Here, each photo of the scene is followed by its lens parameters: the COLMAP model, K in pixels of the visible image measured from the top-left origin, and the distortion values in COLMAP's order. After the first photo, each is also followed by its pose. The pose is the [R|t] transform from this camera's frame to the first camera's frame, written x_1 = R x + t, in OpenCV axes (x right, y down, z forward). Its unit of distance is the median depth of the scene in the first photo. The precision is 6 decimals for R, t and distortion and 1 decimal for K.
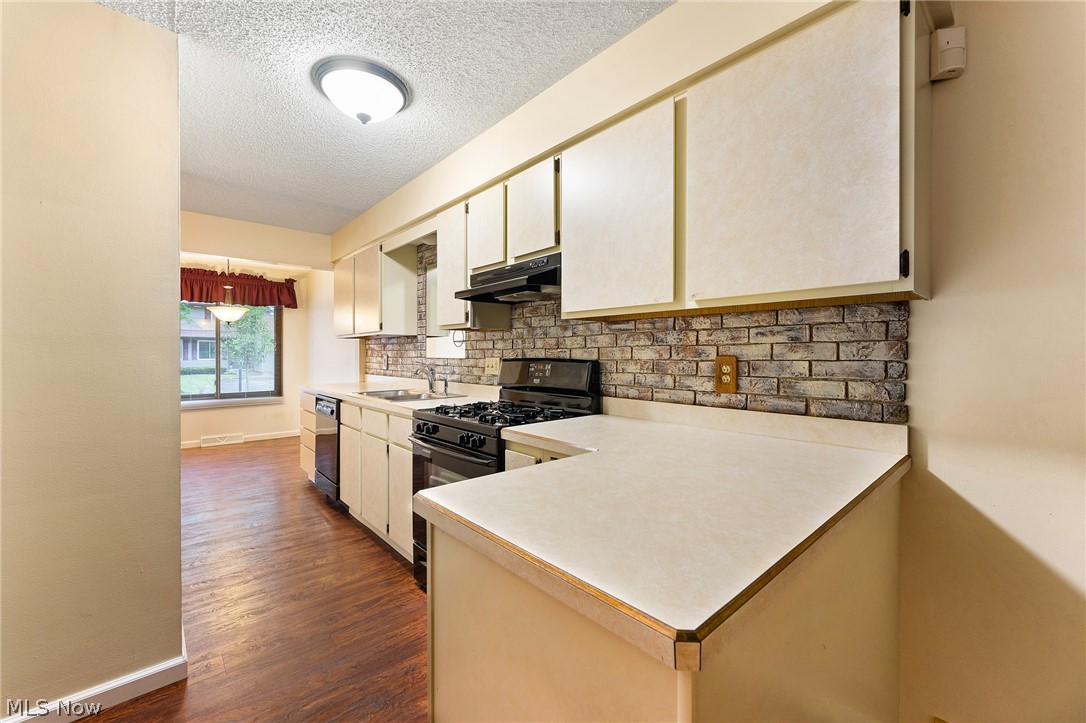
lens RADIAL K [[438.2, 0, 545.3], [0, 438.2, 357.6], [0, 0, 1]] dist [0.001824, 0.000150]
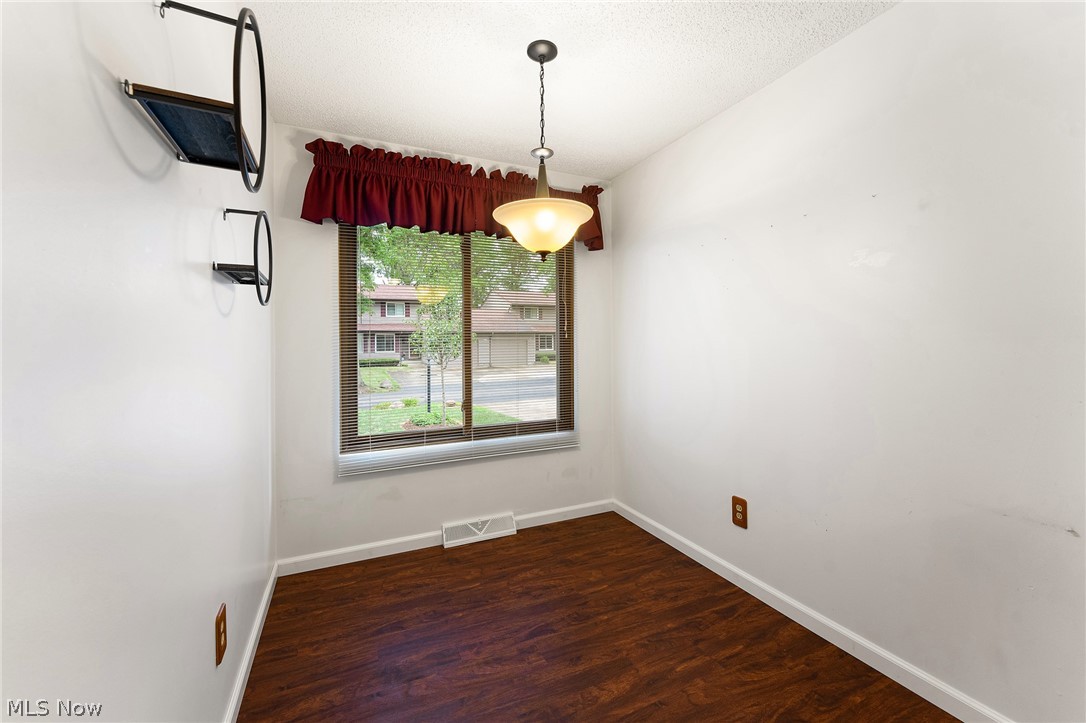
lens RADIAL K [[438.2, 0, 558.3], [0, 438.2, 341.0], [0, 0, 1]] dist [0.001824, 0.000150]
pose [[0.965619, -0.011079, -0.259727, -2.092892], [0.006770, 0.999824, -0.017479, -0.011457], [0.259875, 0.015120, 0.965524, 2.237853]]
